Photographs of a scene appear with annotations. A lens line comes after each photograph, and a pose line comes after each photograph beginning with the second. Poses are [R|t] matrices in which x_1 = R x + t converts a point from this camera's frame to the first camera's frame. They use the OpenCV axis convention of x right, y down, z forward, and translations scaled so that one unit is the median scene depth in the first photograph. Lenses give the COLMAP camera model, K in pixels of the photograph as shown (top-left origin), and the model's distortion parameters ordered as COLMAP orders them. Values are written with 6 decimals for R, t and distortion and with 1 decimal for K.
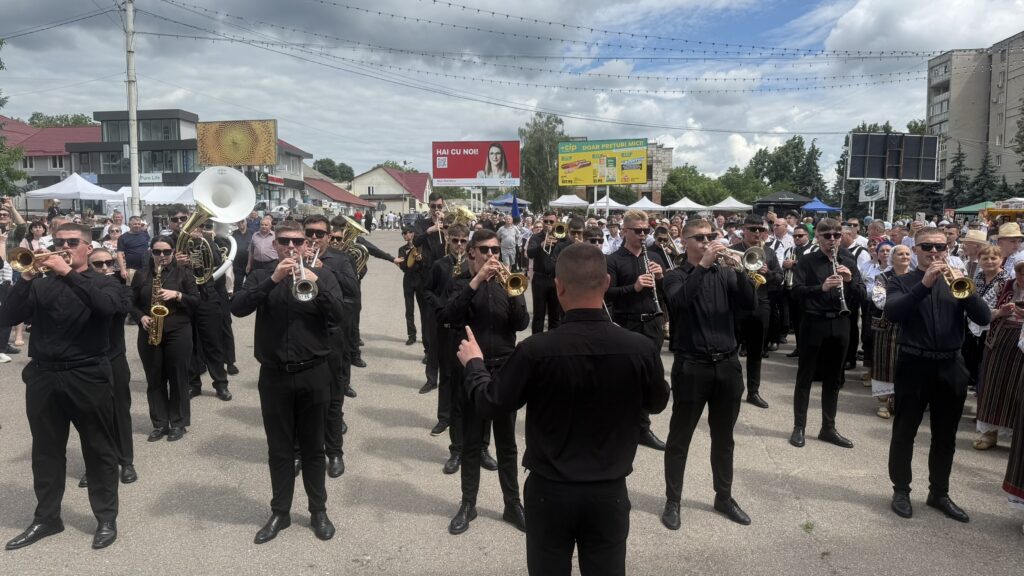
lens RADIAL K [[711.6, 0, 512.0], [0, 711.6, 288.0], [0, 0, 1]] dist [0.154900, -0.246131]
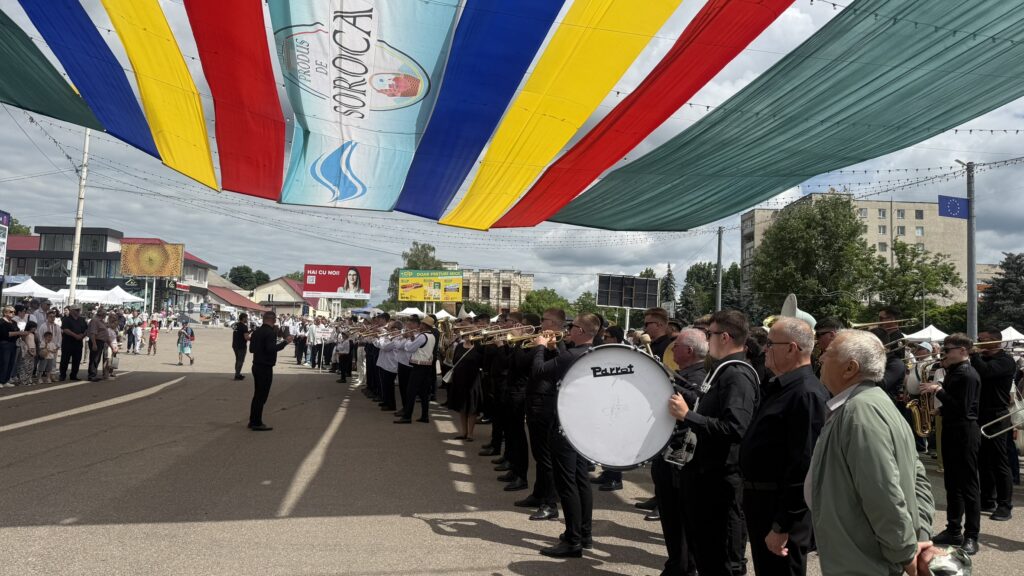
lens RADIAL K [[711.6, 0, 512.0], [0, 711.6, 288.0], [0, 0, 1]] dist [0.154900, -0.246131]
pose [[0.994137, 0.044957, 0.098338, 0.144223], [-0.028917, 0.986880, -0.158845, 0.043374], [-0.104189, 0.155070, 0.982394, -0.362290]]
